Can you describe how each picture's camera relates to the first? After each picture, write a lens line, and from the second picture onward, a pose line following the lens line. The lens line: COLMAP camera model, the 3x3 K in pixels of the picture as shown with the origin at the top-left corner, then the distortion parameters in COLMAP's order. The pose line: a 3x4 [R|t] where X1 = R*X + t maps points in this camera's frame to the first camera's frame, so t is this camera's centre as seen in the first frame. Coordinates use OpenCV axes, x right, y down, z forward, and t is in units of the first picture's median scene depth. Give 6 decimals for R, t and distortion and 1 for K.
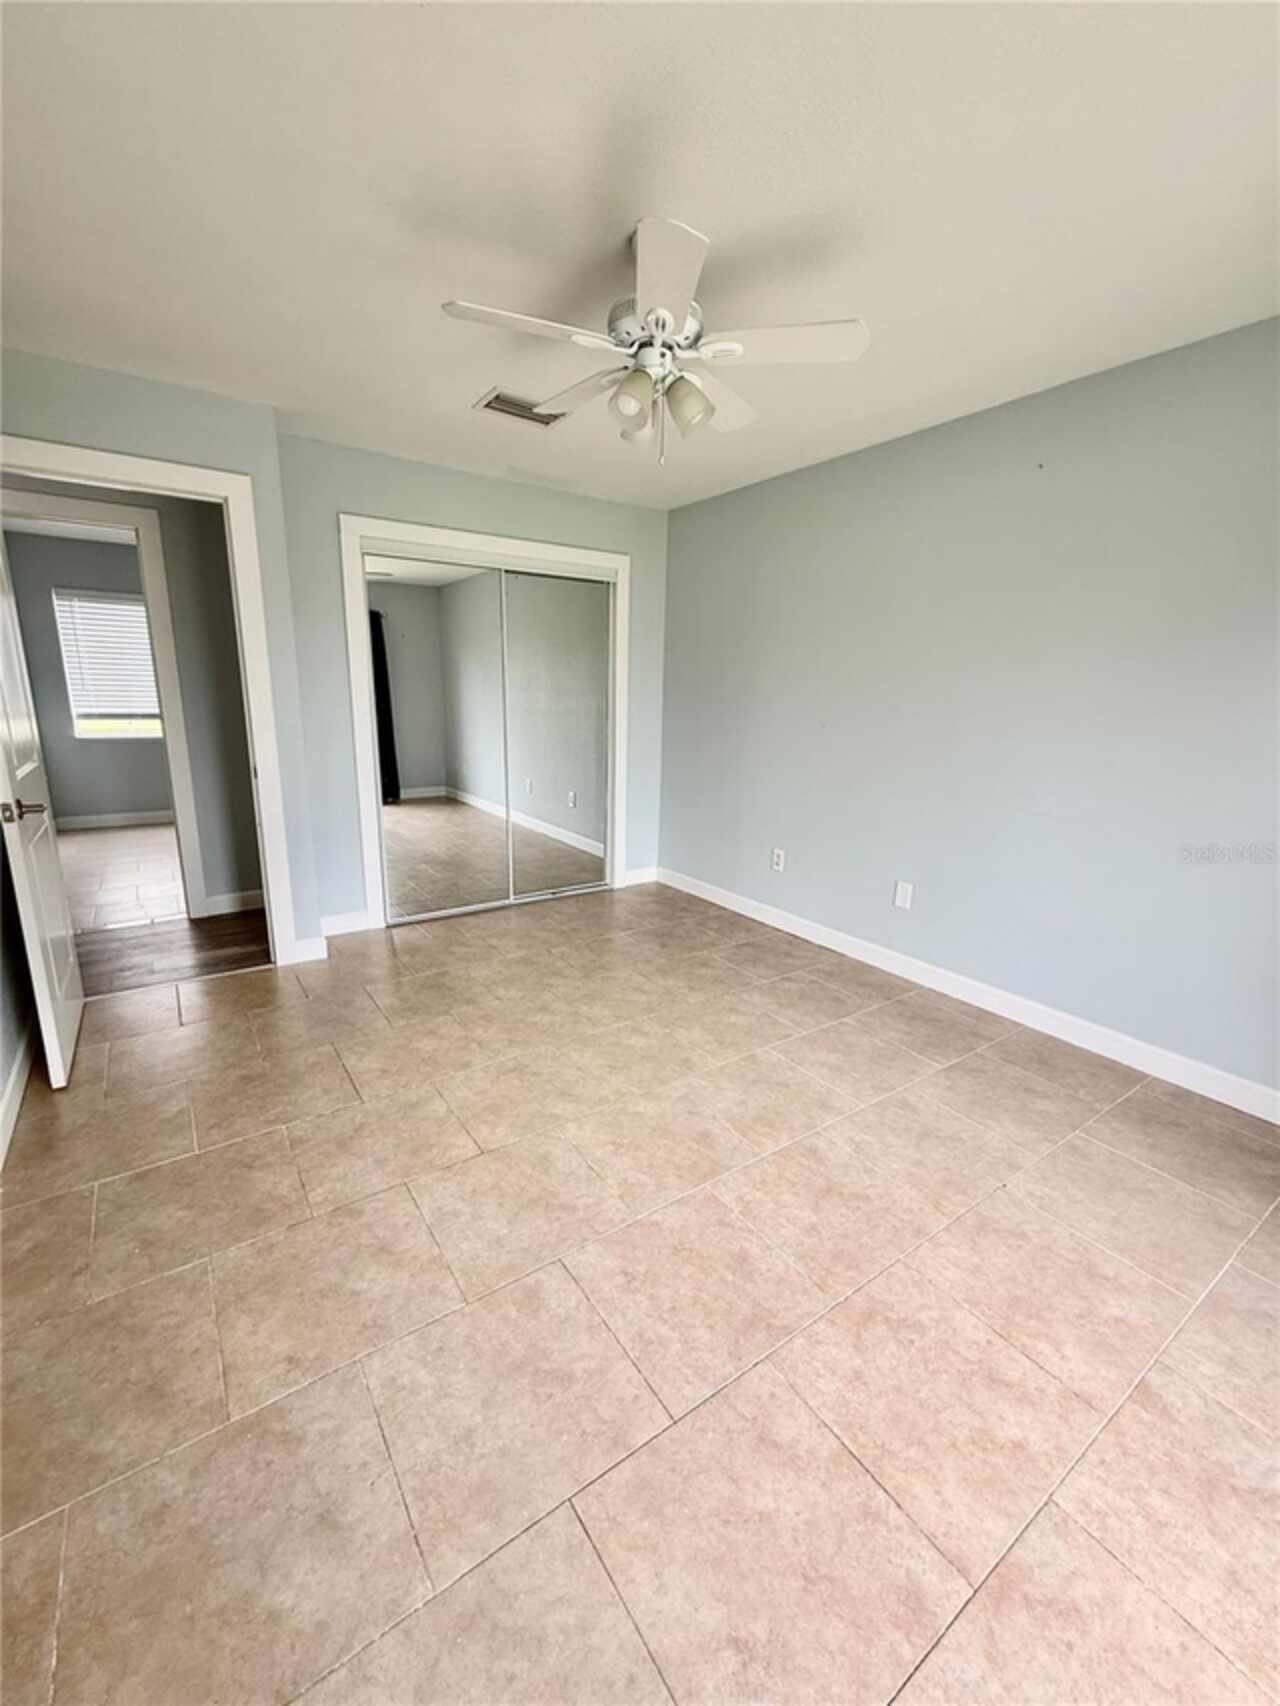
lens RADIAL K [[679.9, 0, 638.4], [0, 679.9, 850.9], [0, 0, 1]] dist [-0.000315, -0.000182]
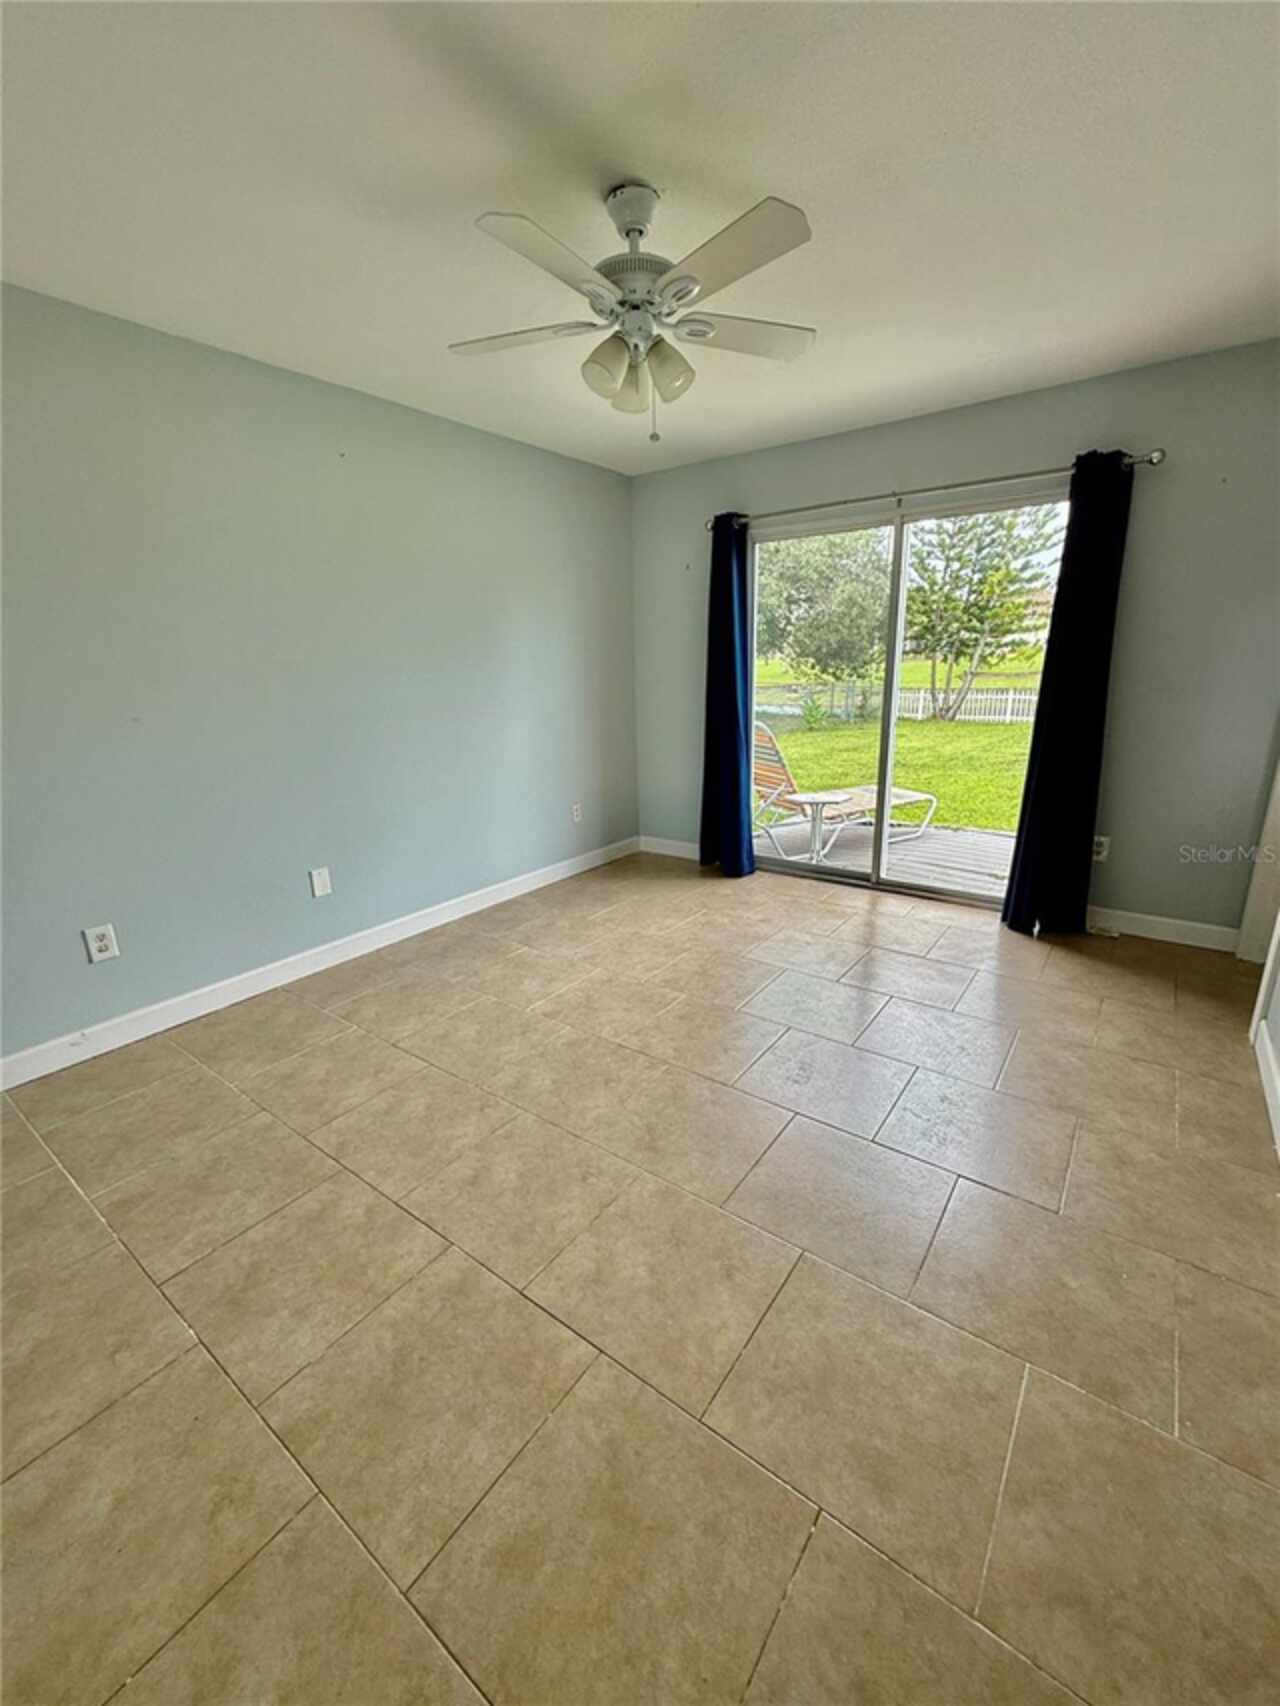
lens RADIAL K [[679.9, 0, 644.5], [0, 679.9, 855.1], [0, 0, 1]] dist [-0.000315, -0.000182]
pose [[-0.307644, -0.276259, 0.910514, -0.704693], [0.236448, 0.904711, 0.354389, -0.233333], [-0.921655, 0.324315, -0.213008, 0.931629]]
